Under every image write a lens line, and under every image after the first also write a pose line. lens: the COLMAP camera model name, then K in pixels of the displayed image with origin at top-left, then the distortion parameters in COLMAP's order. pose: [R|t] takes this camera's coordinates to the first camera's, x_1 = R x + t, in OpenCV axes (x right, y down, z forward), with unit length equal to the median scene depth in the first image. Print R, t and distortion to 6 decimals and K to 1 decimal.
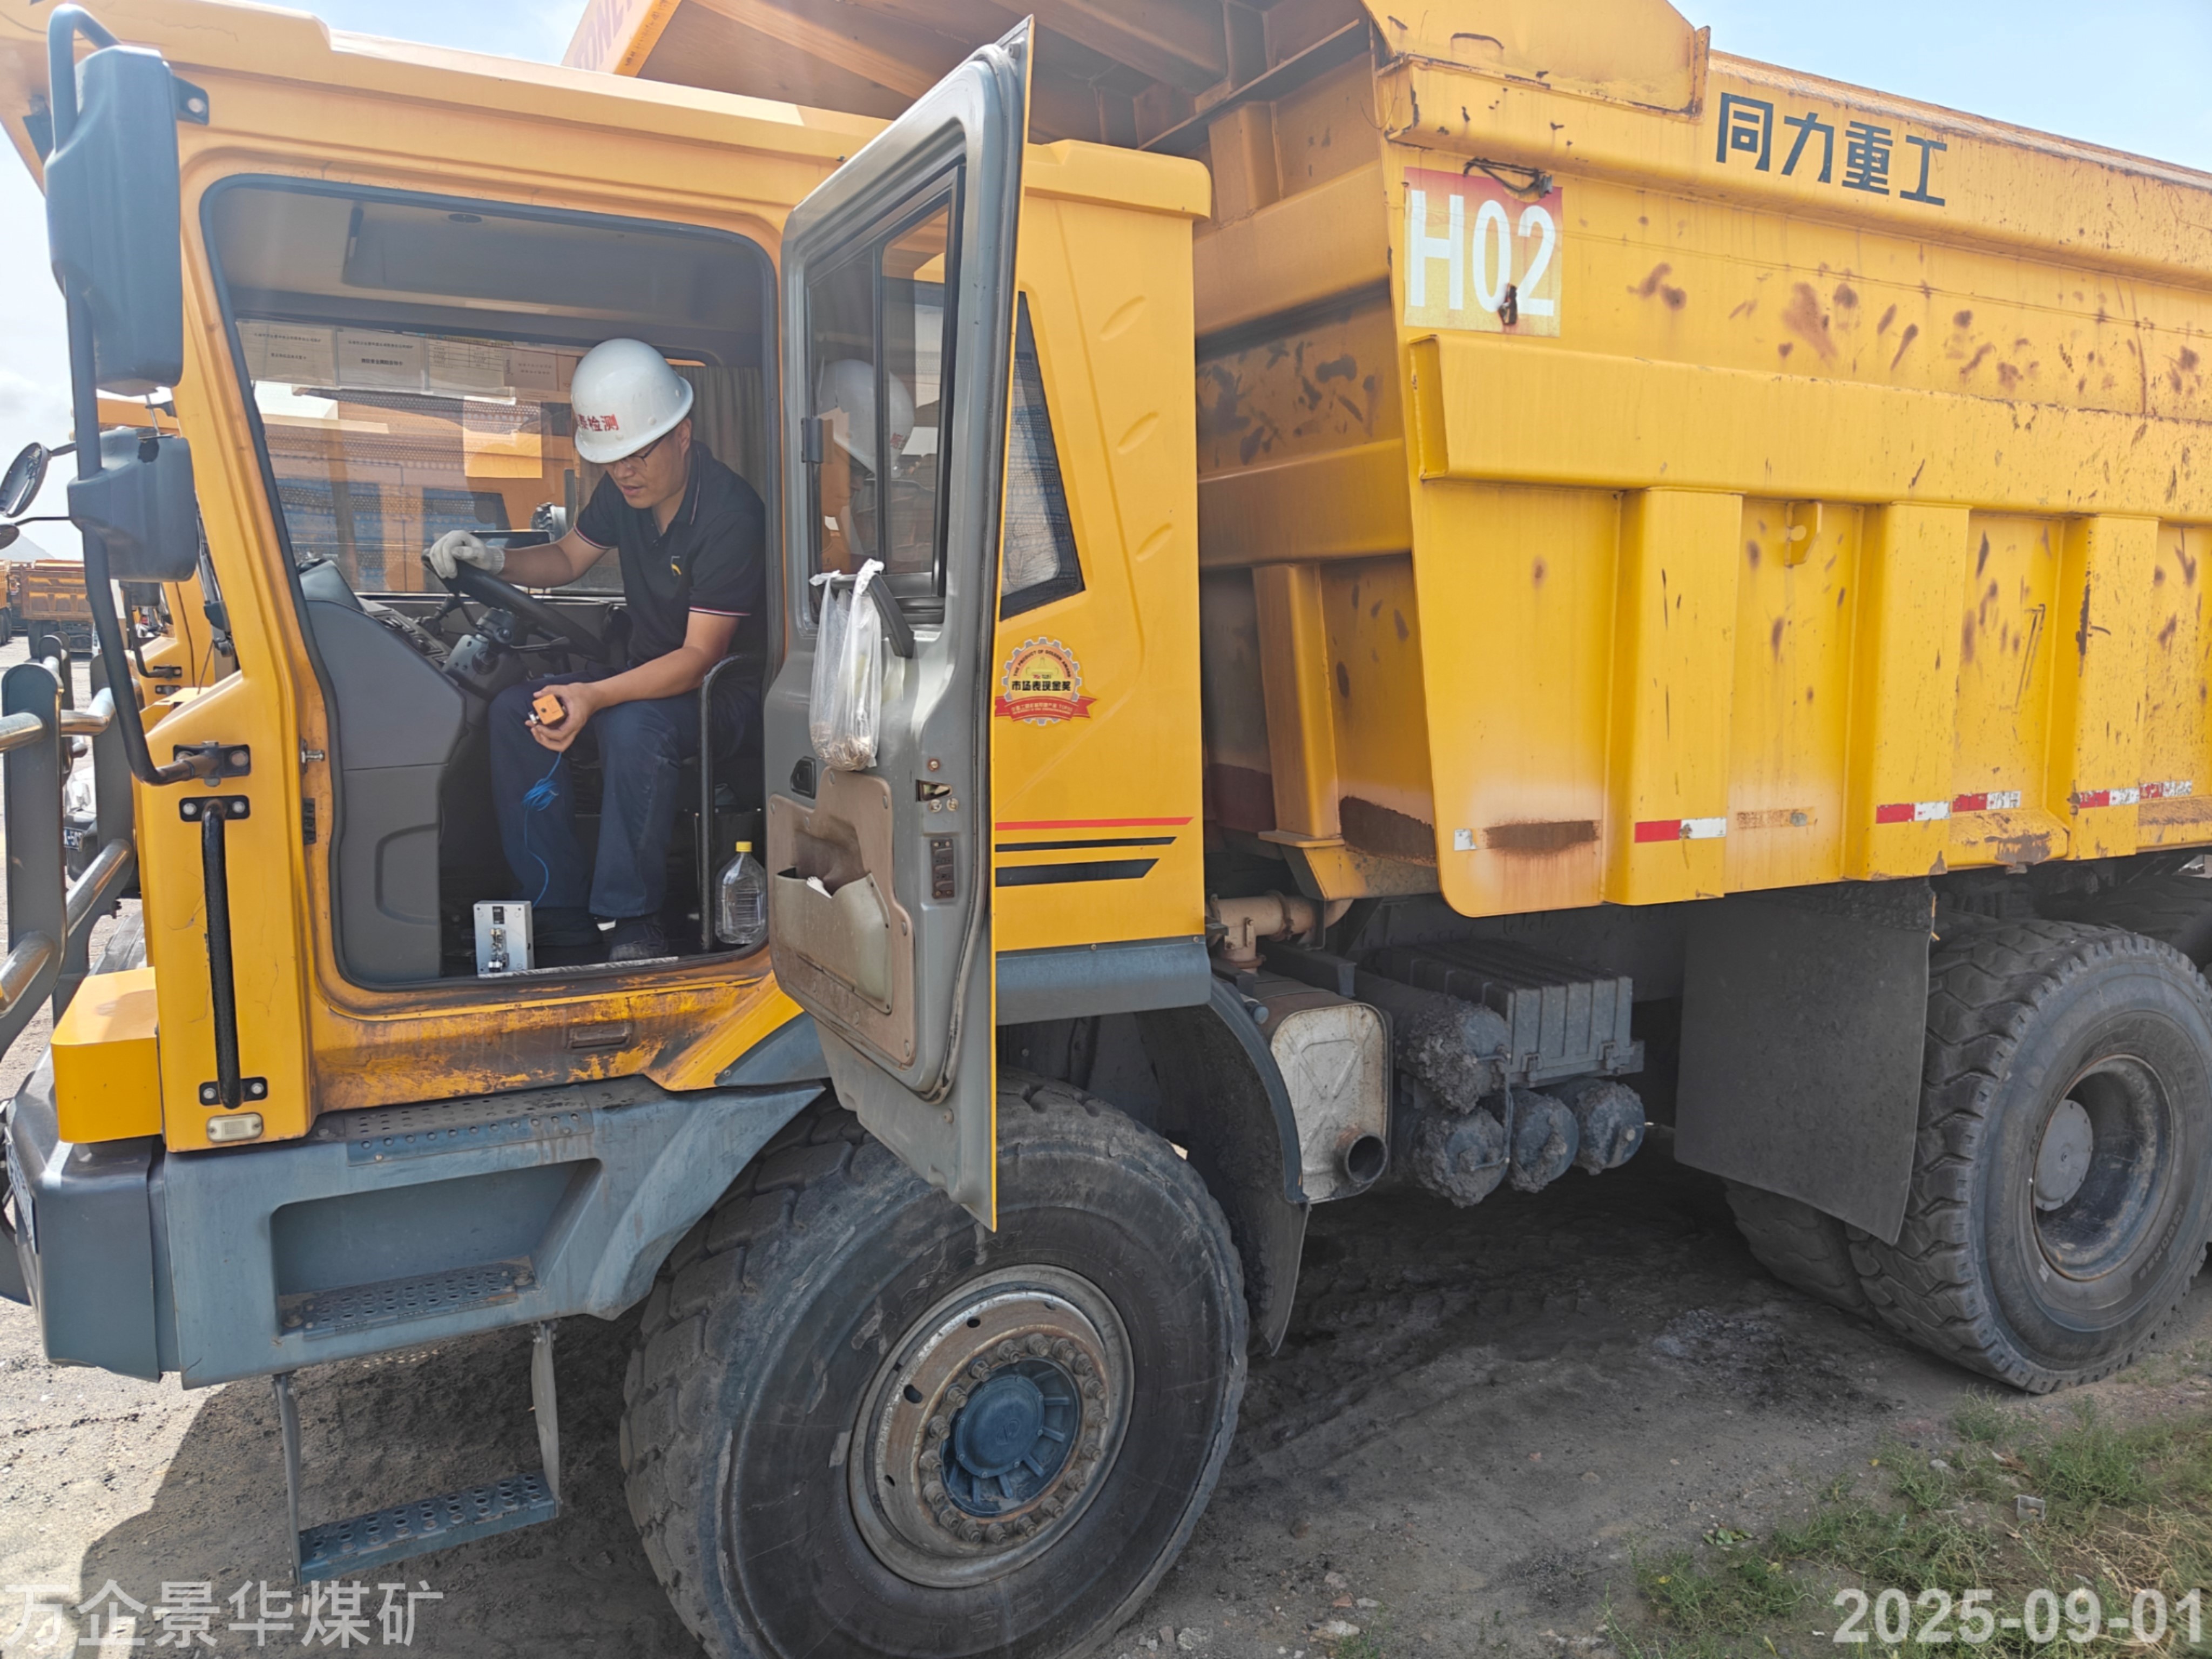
lens RADIAL K [[1572.4, 0, 1106.0], [0, 1572.4, 829.5], [0, 0, 1]] dist [0.000645, 0.001703]
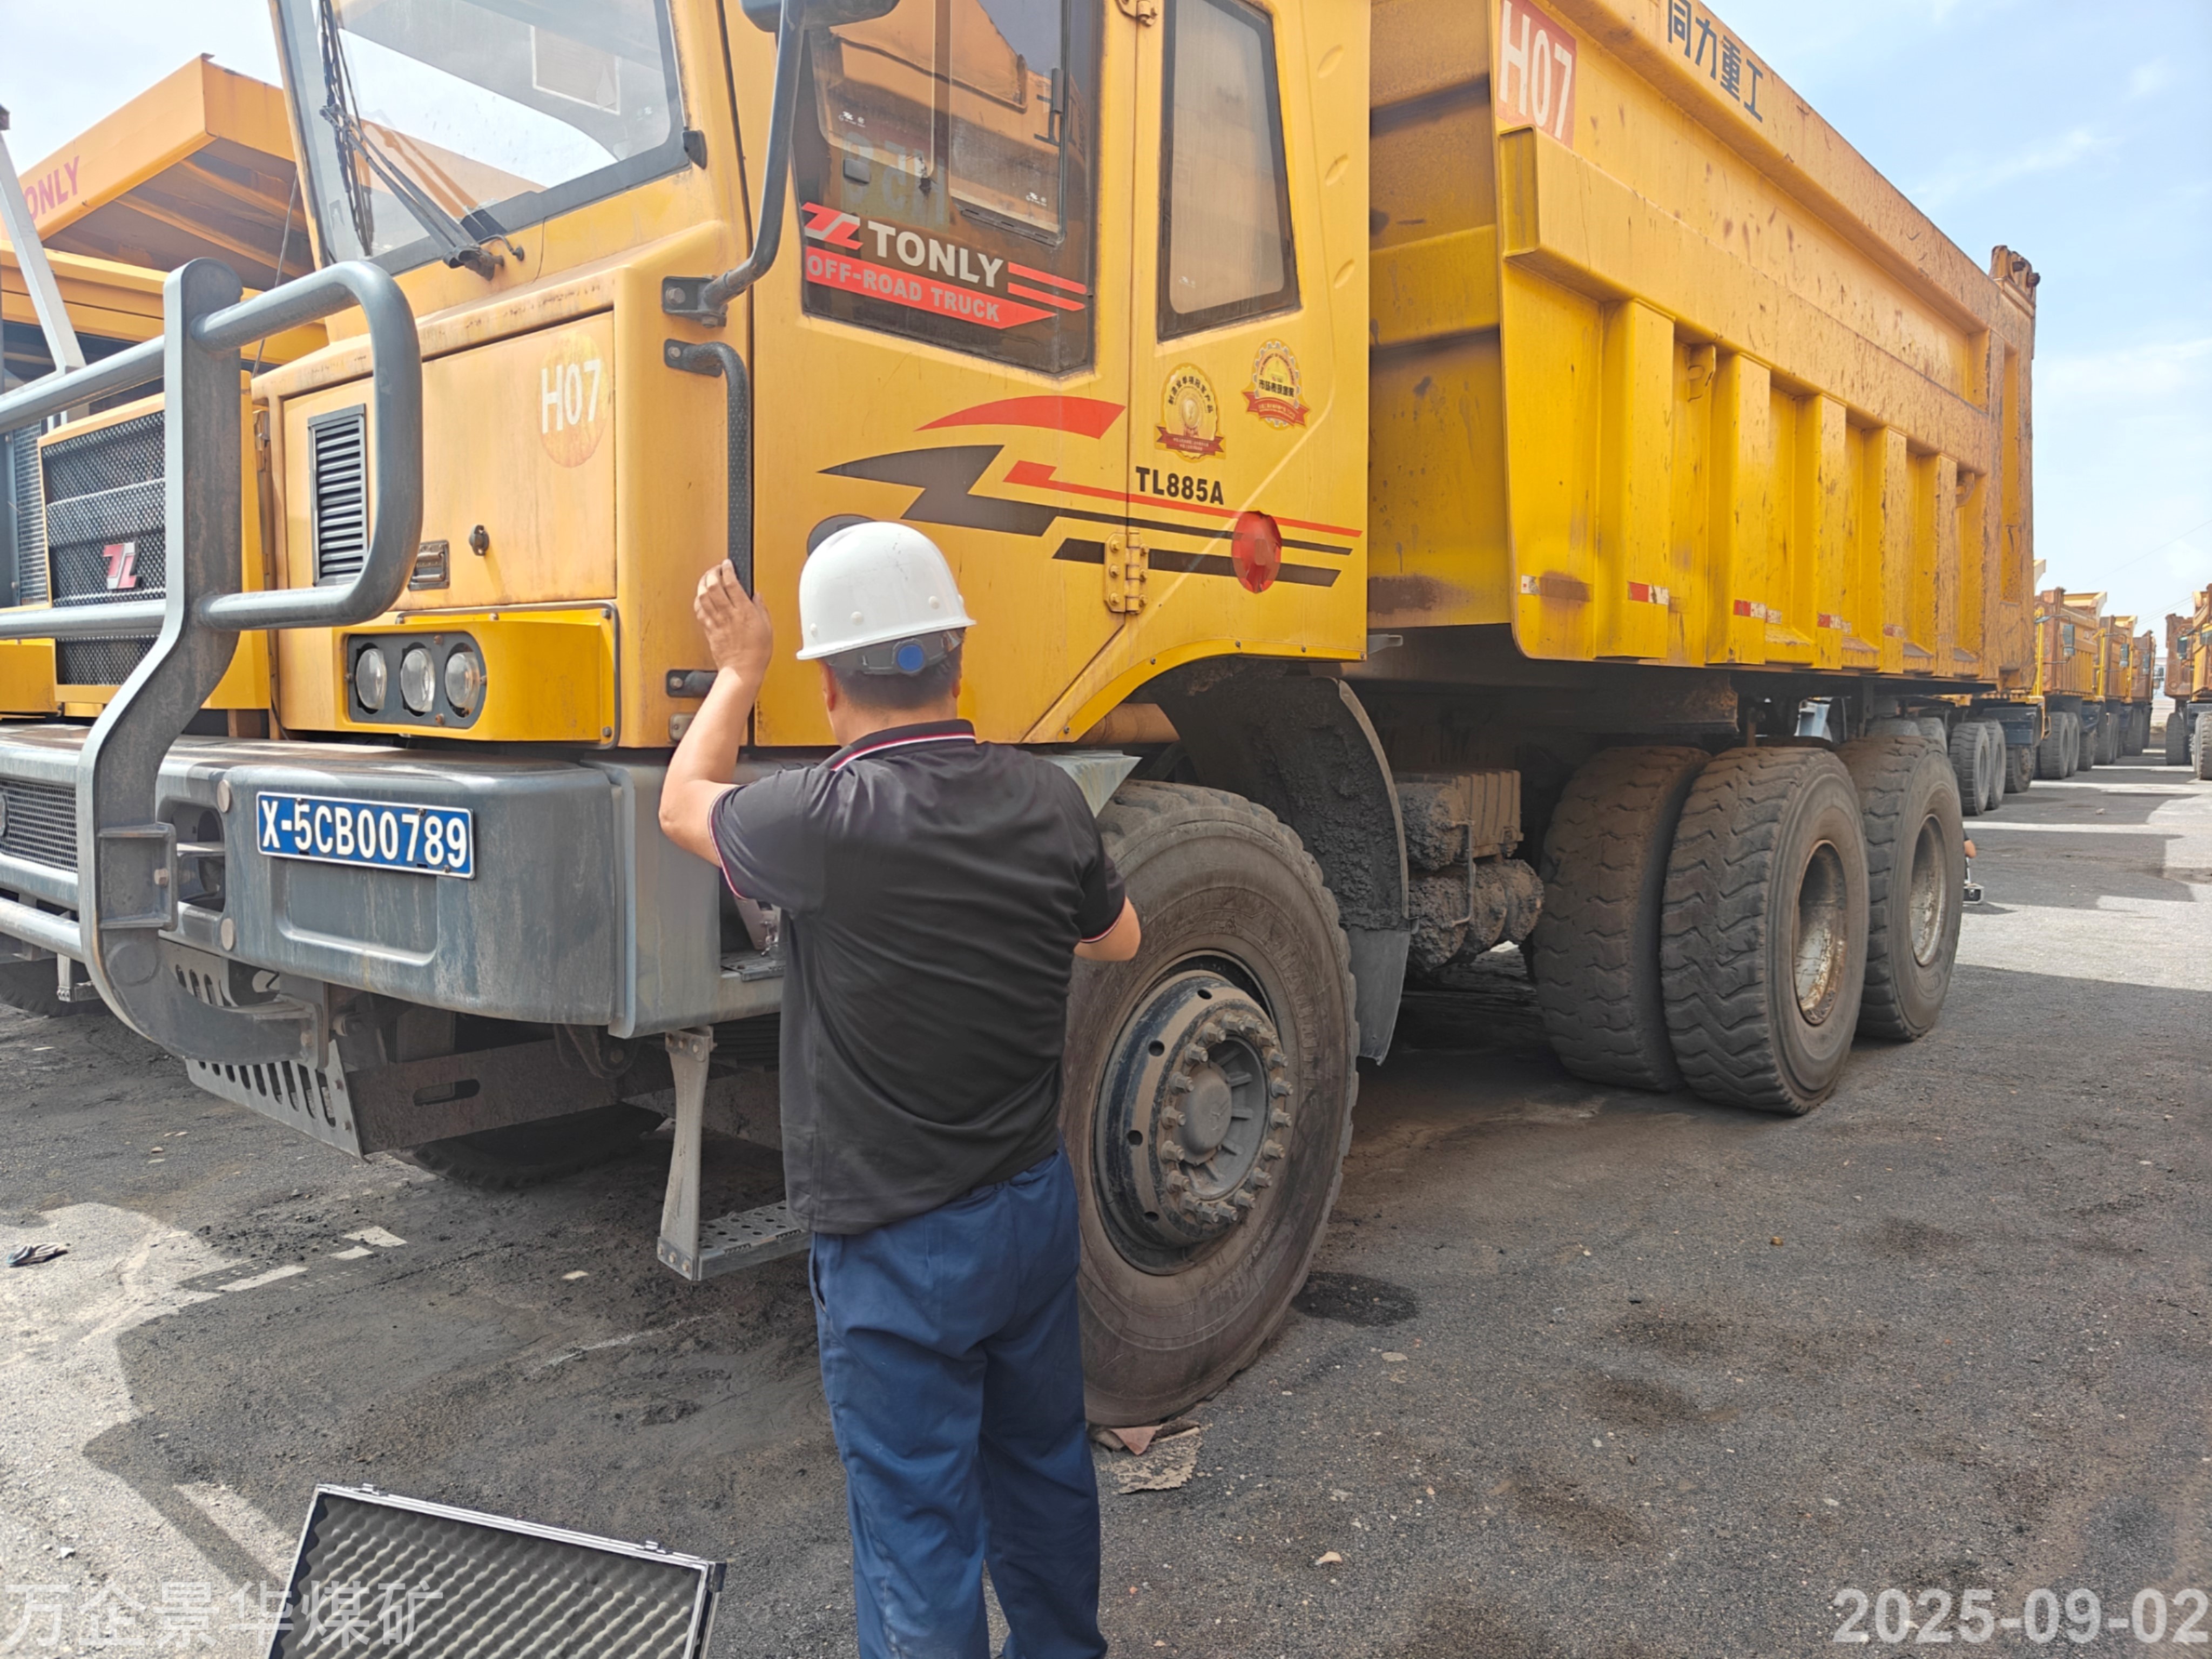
lens RADIAL K [[1572.4, 0, 1106.0], [0, 1572.4, 829.5], [0, 0, 1]] dist [0.000645, 0.001703]
pose [[0.925707, -0.028673, 0.377152, -0.528709], [0.046152, 0.998235, -0.037387, 0.228701], [-0.375415, 0.052015, 0.925396, 0.070293]]
